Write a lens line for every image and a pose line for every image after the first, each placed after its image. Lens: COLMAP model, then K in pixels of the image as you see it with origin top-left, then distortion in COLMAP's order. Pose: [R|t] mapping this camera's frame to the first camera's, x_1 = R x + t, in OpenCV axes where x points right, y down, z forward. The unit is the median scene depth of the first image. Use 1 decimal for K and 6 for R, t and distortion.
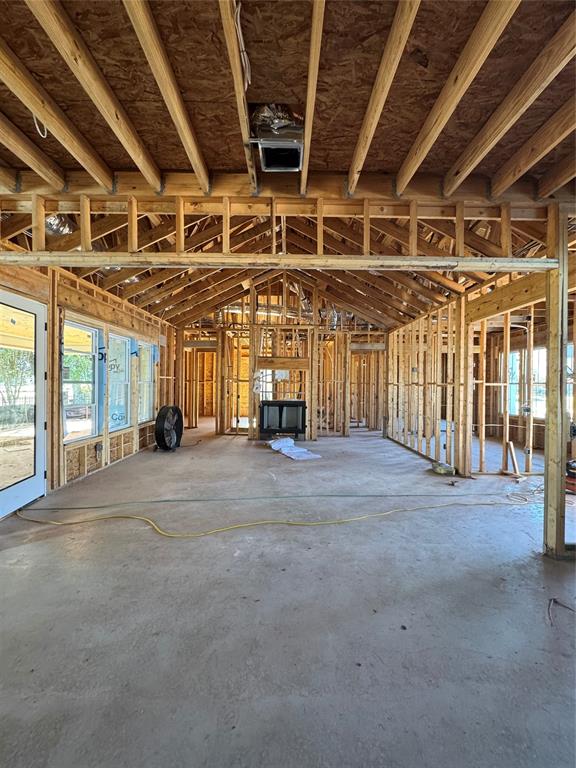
lens RADIAL K [[305.1, 0, 288.6], [0, 305.1, 384.3], [0, 0, 1]] dist [-0.001638, -0.000136]
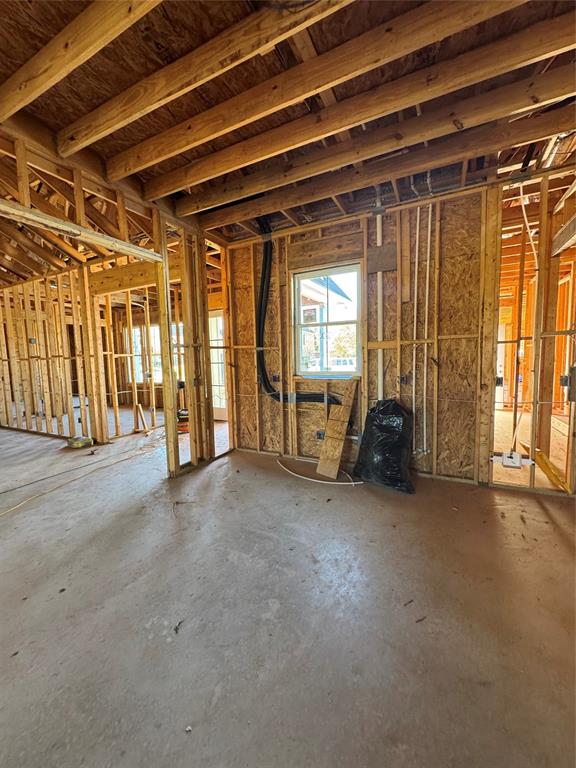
lens RADIAL K [[305.1, 0, 288.6], [0, 305.1, 384.3], [0, 0, 1]] dist [-0.001638, -0.000136]
pose [[0.456277, -0.101220, 0.884062, -0.040433], [0.029167, 0.994677, 0.098832, 0.013379], [-0.889360, -0.019310, 0.456800, -0.047045]]
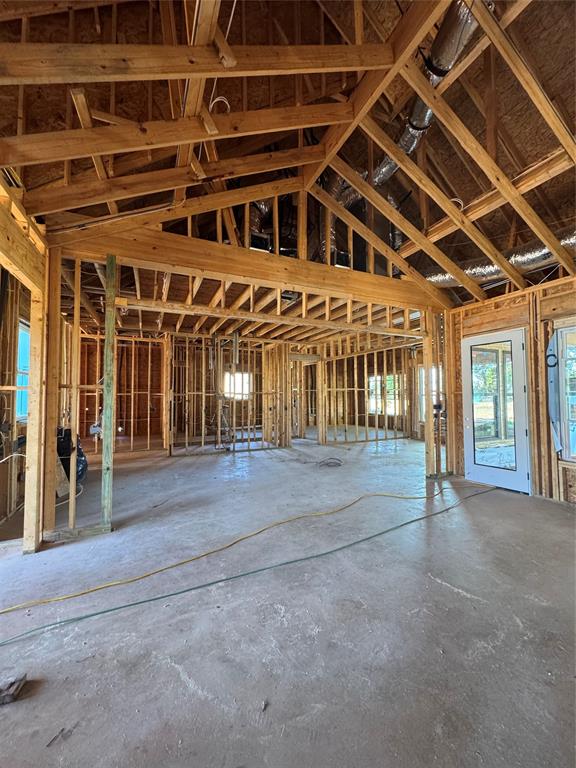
lens RADIAL K [[305.1, 0, 288.6], [0, 305.1, 384.3], [0, 0, 1]] dist [-0.001638, -0.000136]
pose [[-0.913139, -0.023842, -0.406951, 0.386533], [-0.005905, 0.998957, -0.045277, 0.008789], [0.407606, -0.038941, -0.912327, 1.342349]]
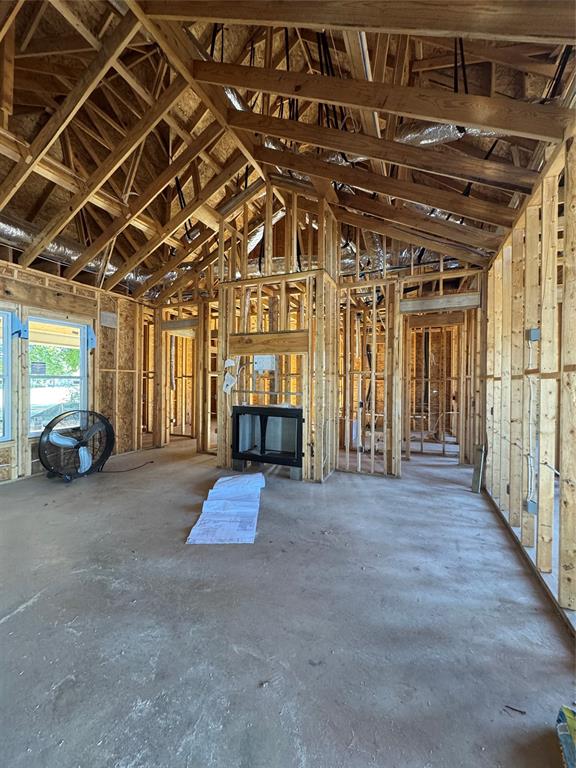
lens RADIAL K [[305.1, 0, 288.6], [0, 305.1, 384.3], [0, 0, 1]] dist [-0.001638, -0.000136]
pose [[0.916405, -0.001328, -0.400249, 0.419644], [0.001222, 0.999999, -0.000518, 0.017128], [0.400249, -0.000015, 0.916406, 0.790731]]
